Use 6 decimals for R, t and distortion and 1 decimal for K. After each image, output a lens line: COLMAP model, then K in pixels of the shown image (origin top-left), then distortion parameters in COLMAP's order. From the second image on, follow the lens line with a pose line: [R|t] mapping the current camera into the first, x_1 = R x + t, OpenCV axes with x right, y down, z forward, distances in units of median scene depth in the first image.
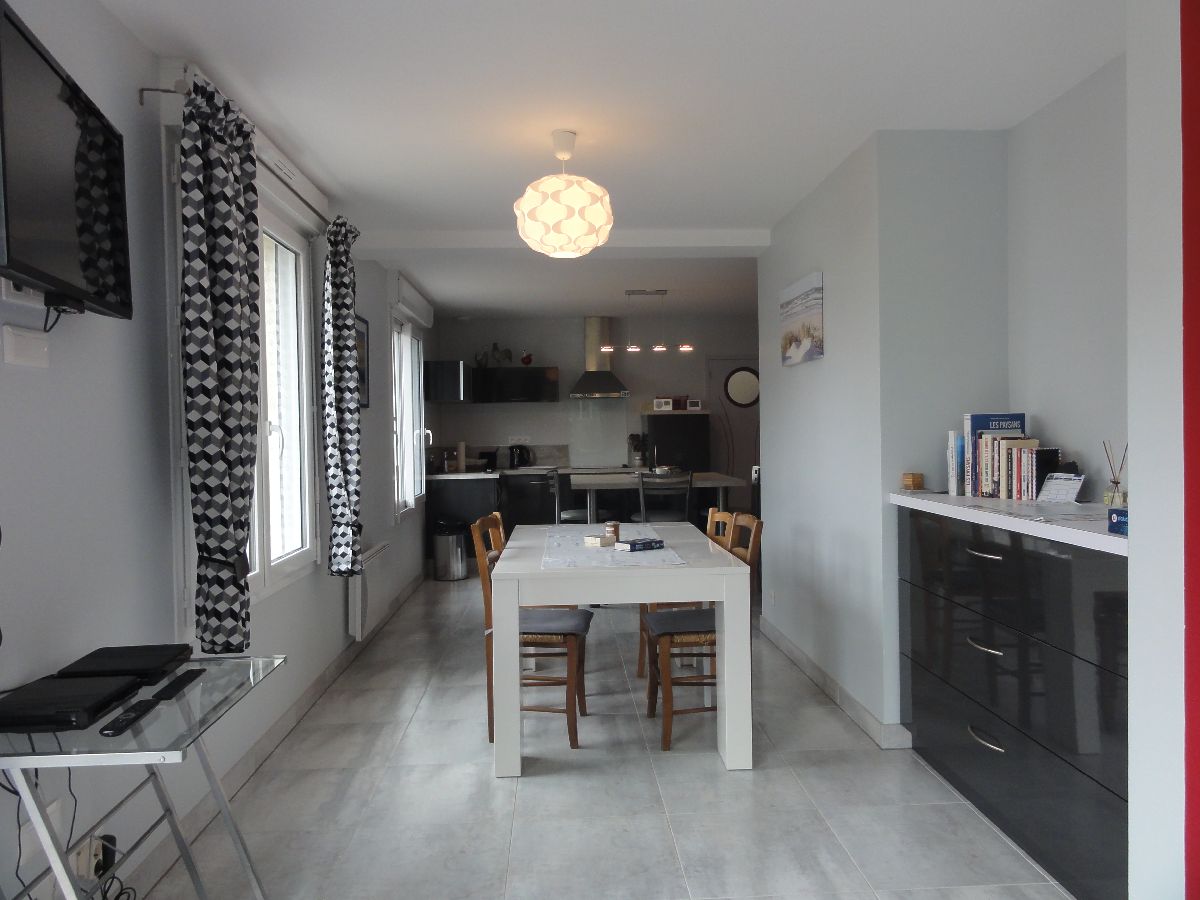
lens RADIAL K [[839.6, 0, 600.0], [0, 839.6, 450.0], [0, 0, 1]] dist [0.001921, 0.000284]
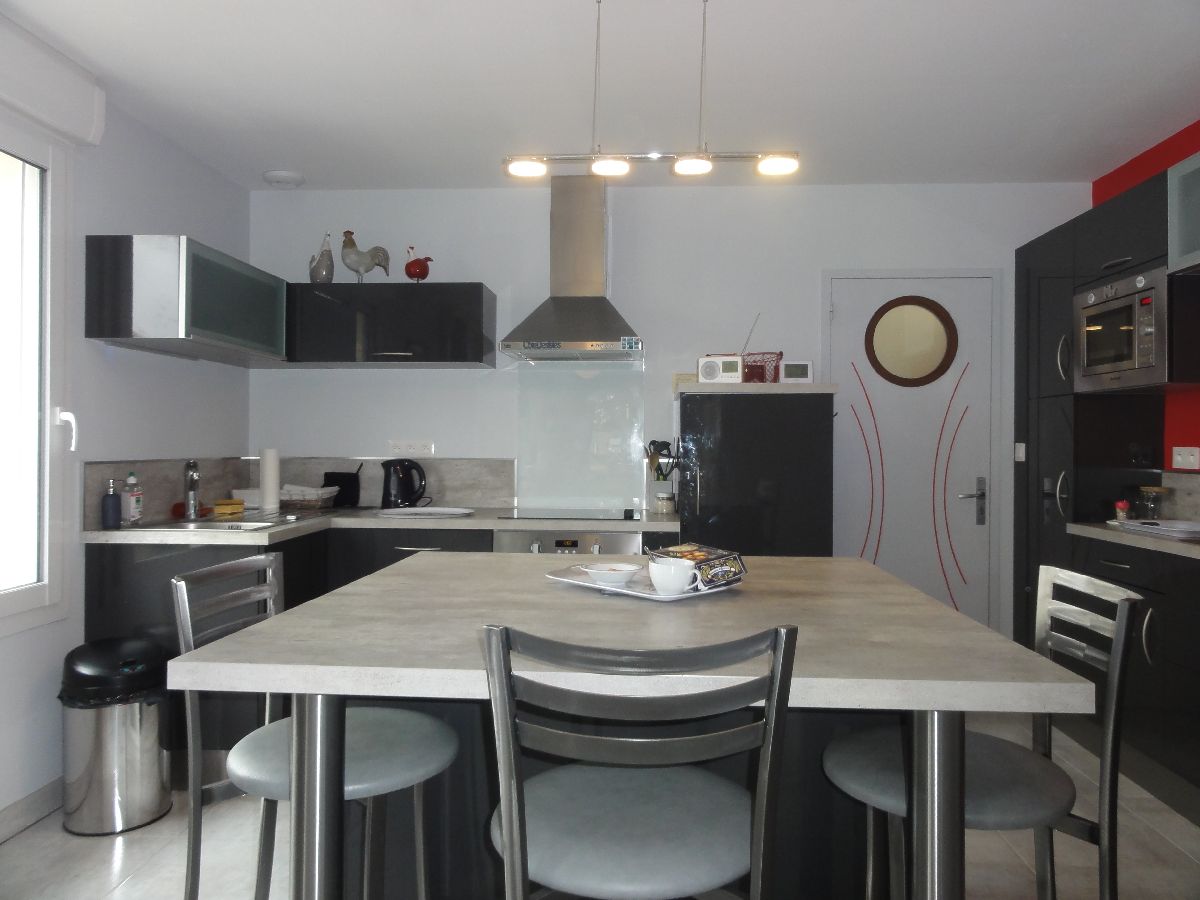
lens RADIAL K [[839.6, 0, 600.0], [0, 839.6, 450.0], [0, 0, 1]] dist [0.001921, 0.000284]
pose [[0.993152, 0.025666, -0.113979, 0.062876], [-0.027086, 0.999573, -0.010928, -0.008594], [0.113650, 0.013940, 0.993423, 0.570384]]
